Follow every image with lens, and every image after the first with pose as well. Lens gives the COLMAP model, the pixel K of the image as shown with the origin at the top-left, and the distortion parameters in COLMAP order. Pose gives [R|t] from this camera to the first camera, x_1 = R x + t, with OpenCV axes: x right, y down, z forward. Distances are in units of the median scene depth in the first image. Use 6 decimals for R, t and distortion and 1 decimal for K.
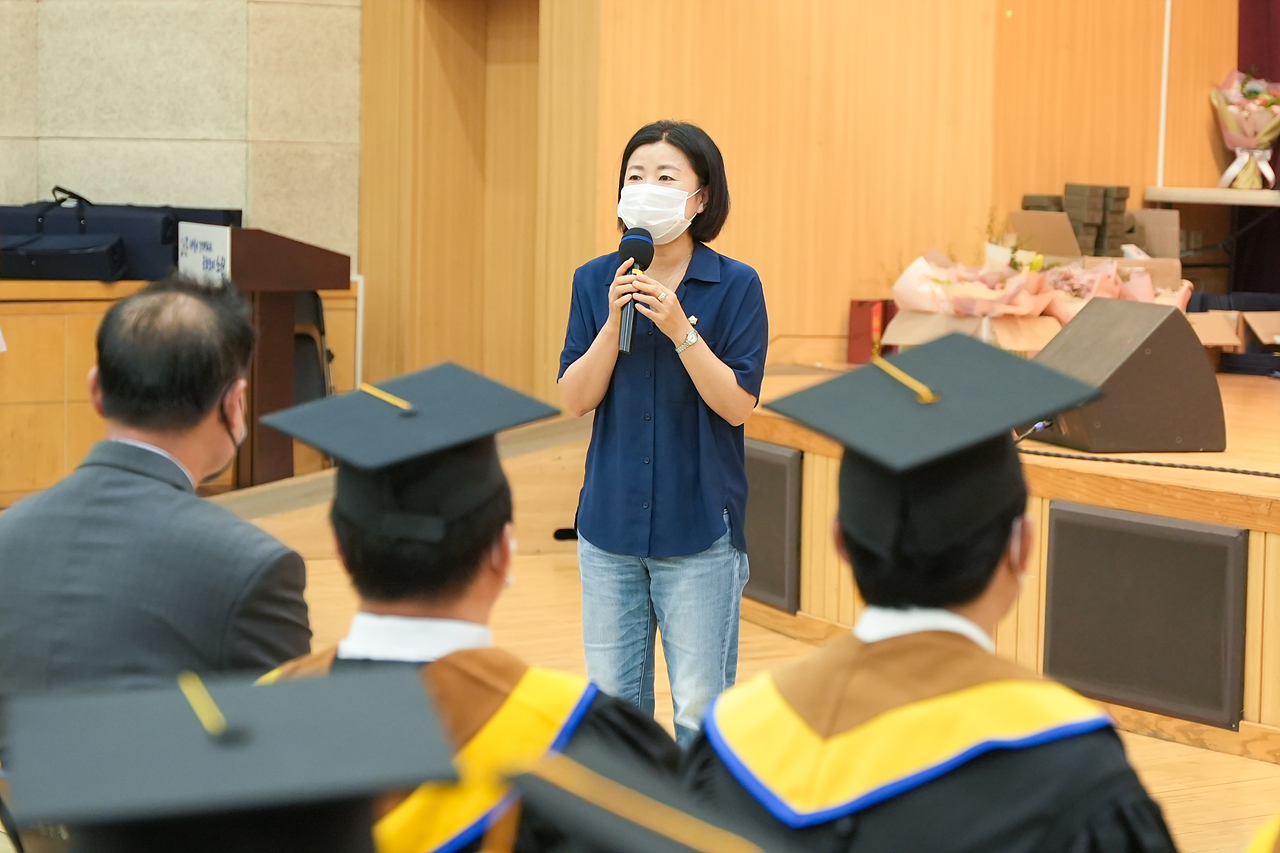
lens RADIAL K [[3735.1, 0, 641.6], [0, 3735.1, 378.8], [0, 0, 1]] dist [0.045891, 0.000000]
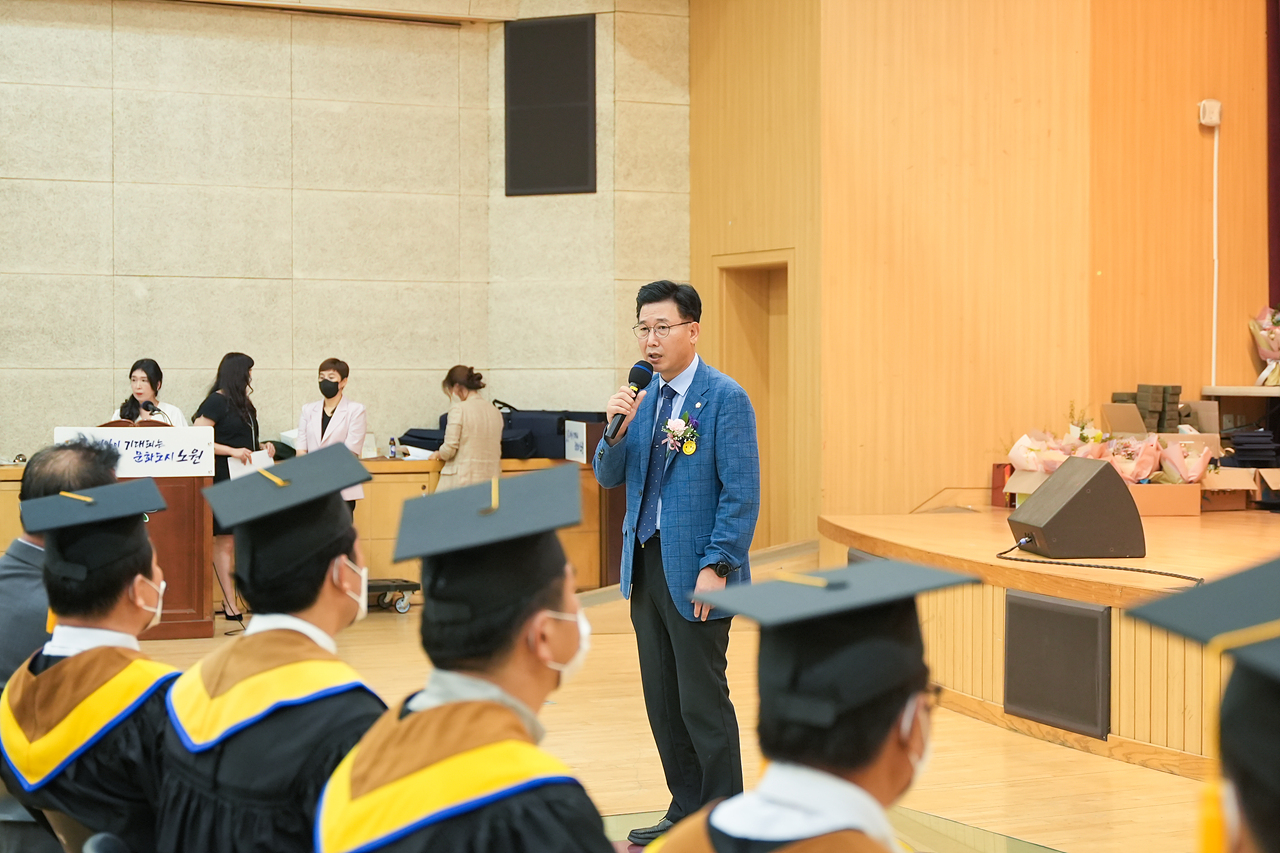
lens RADIAL K [[2460.8, 0, 641.3], [0, 2460.8, 418.7], [0, 0, 1]] dist [0.035498, 0.000000]
pose [[0.981781, -0.017433, -0.189213, 0.104672], [0.008751, 0.998874, -0.046624, 0.005887], [0.189813, 0.044118, 0.980829, -0.008809]]
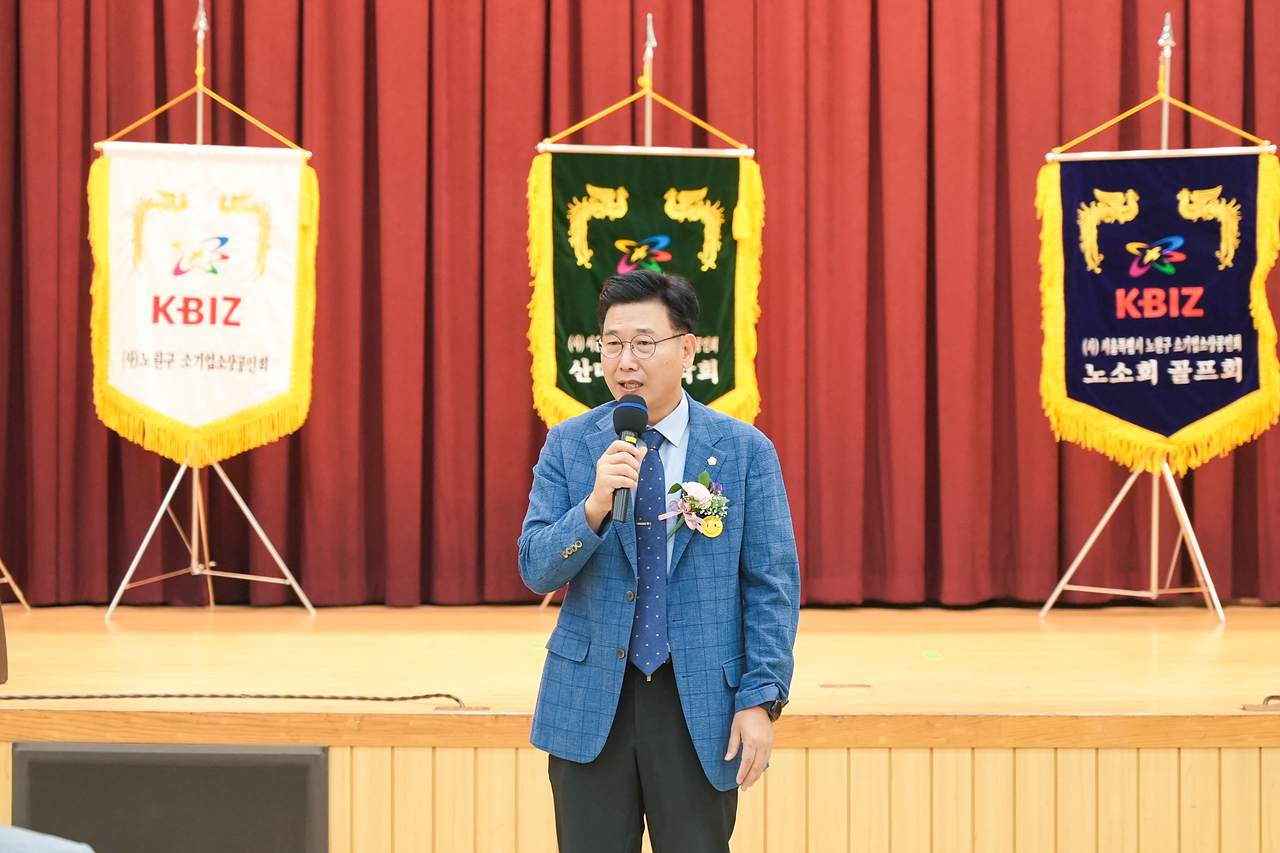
lens RADIAL K [[4106.3, 0, 625.5], [0, 4106.3, 401.6], [0, 0, 1]] dist [0.181605, 0.000000]
pose [[0.591467, -0.024869, 0.805946, -0.461700], [0.056502, 0.998346, -0.010660, -0.025436], [-0.804347, 0.051842, 0.591894, 0.146489]]
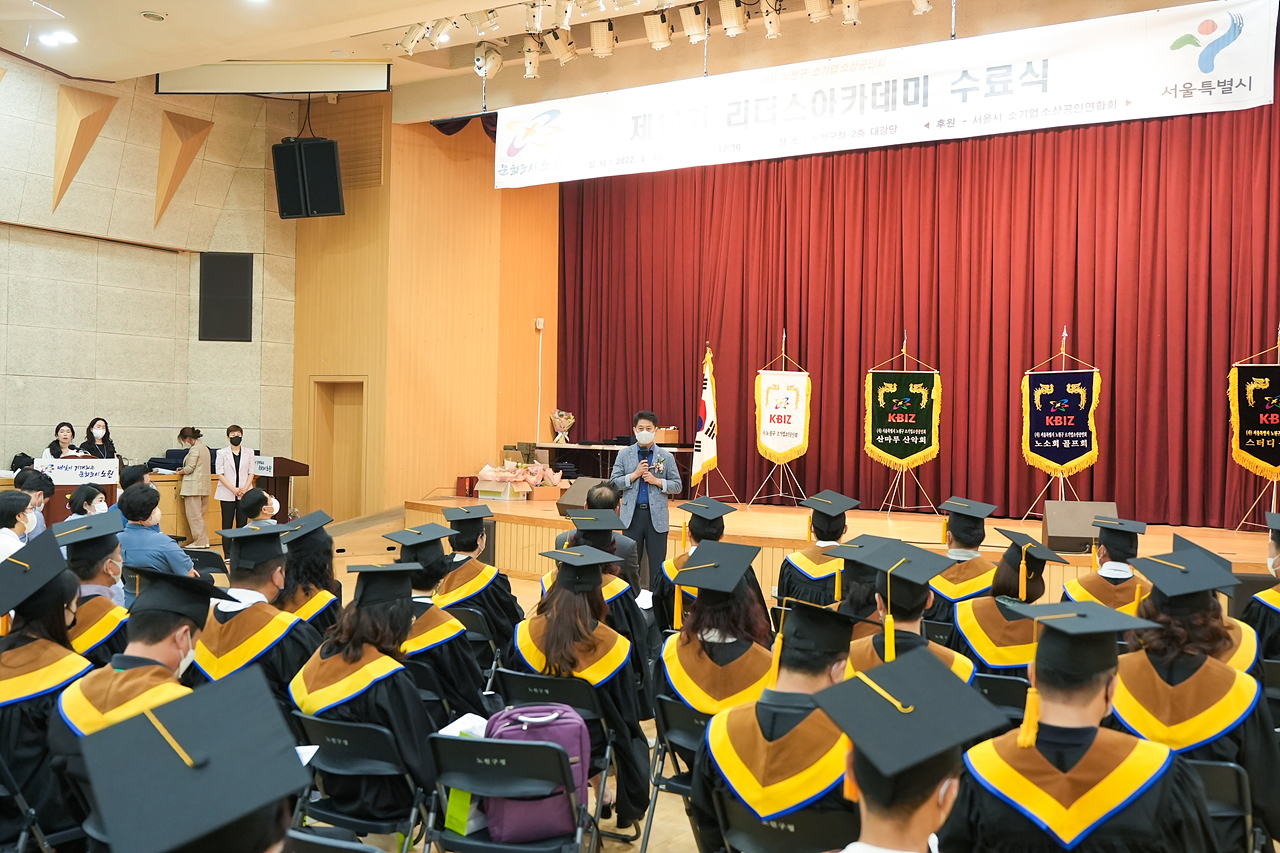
lens RADIAL K [[1349.2, 0, 643.9], [0, 1349.2, 435.4], [0, 0, 1]] dist [0.018161, 0.000000]
pose [[0.935804, -0.000062, 0.352521, -0.214705], [0.016178, 0.998954, -0.042768, -0.003868], [-0.352150, 0.045726, 0.934826, -0.196695]]
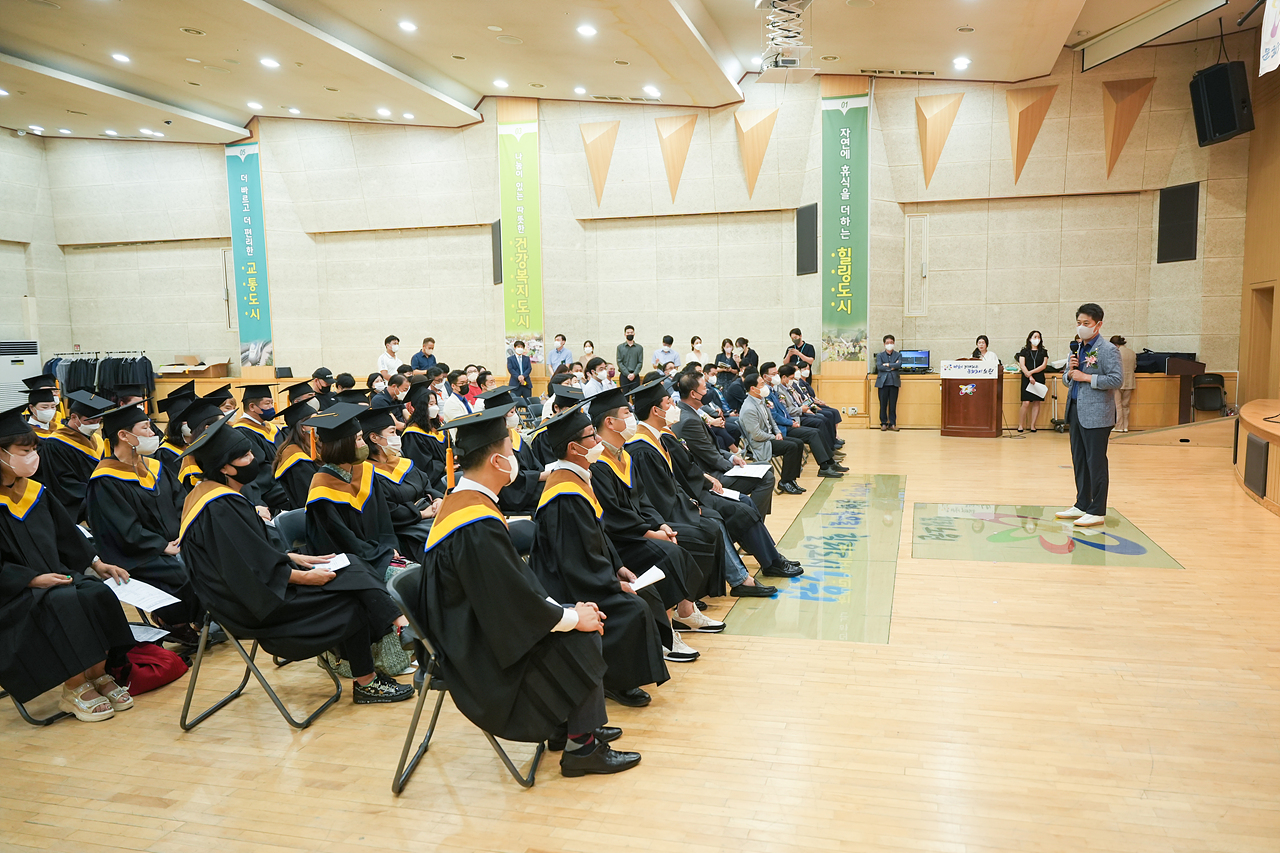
lens RADIAL K [[926.0, 0, 680.9], [0, 926.0, 462.8], [0, 0, 1]] dist [-0.006623, 0.001685]
pose [[0.609342, 0.068782, -0.789919, 0.327089], [-0.018863, 0.997206, 0.072281, 0.006739], [0.792683, -0.029144, 0.608937, 0.035023]]
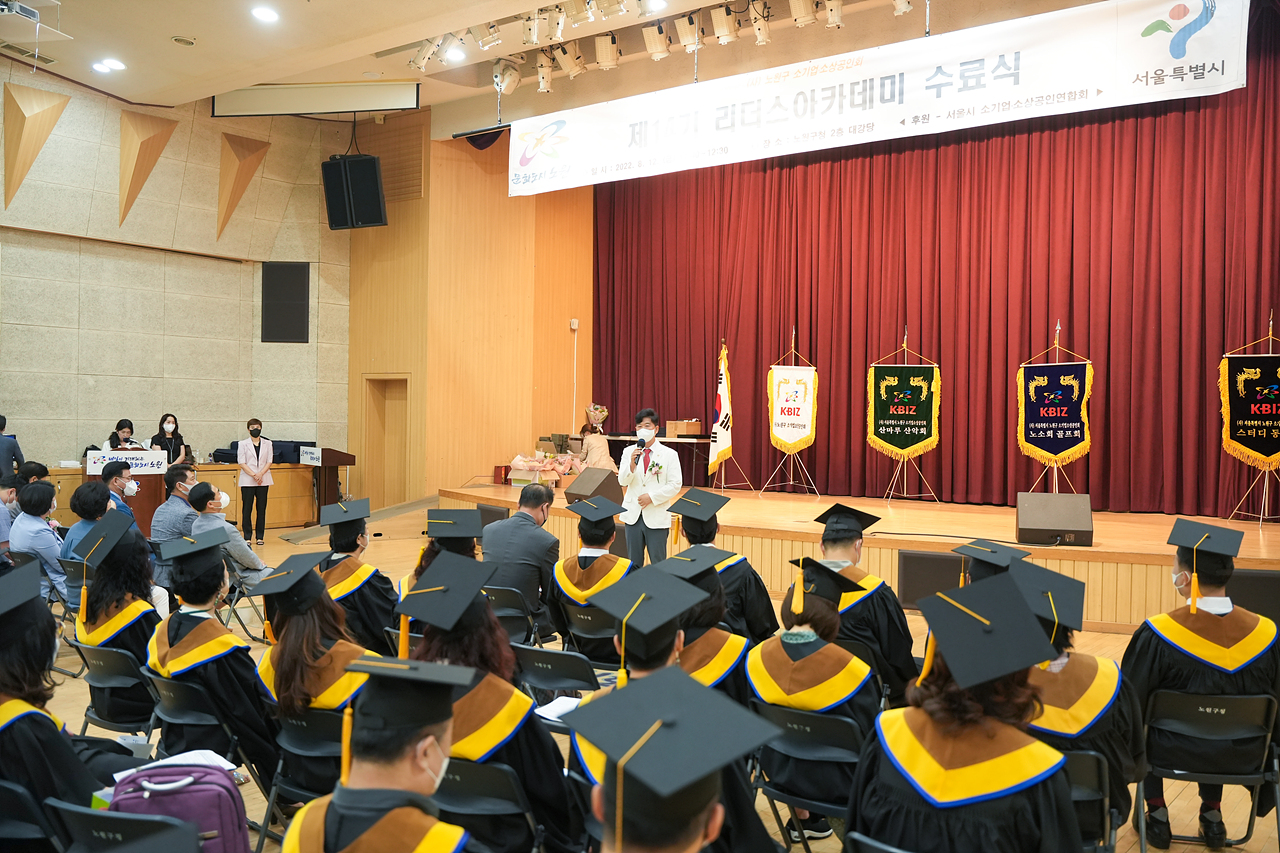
lens RADIAL K [[1173.7, 0, 647.3], [0, 1173.7, 425.9], [0, 0, 1]] dist [0.013953, 0.000000]
pose [[0.961679, -0.003479, 0.274157, -0.114360], [0.015960, 0.998934, -0.043308, -0.008235], [-0.273714, 0.046024, 0.960709, -0.142910]]
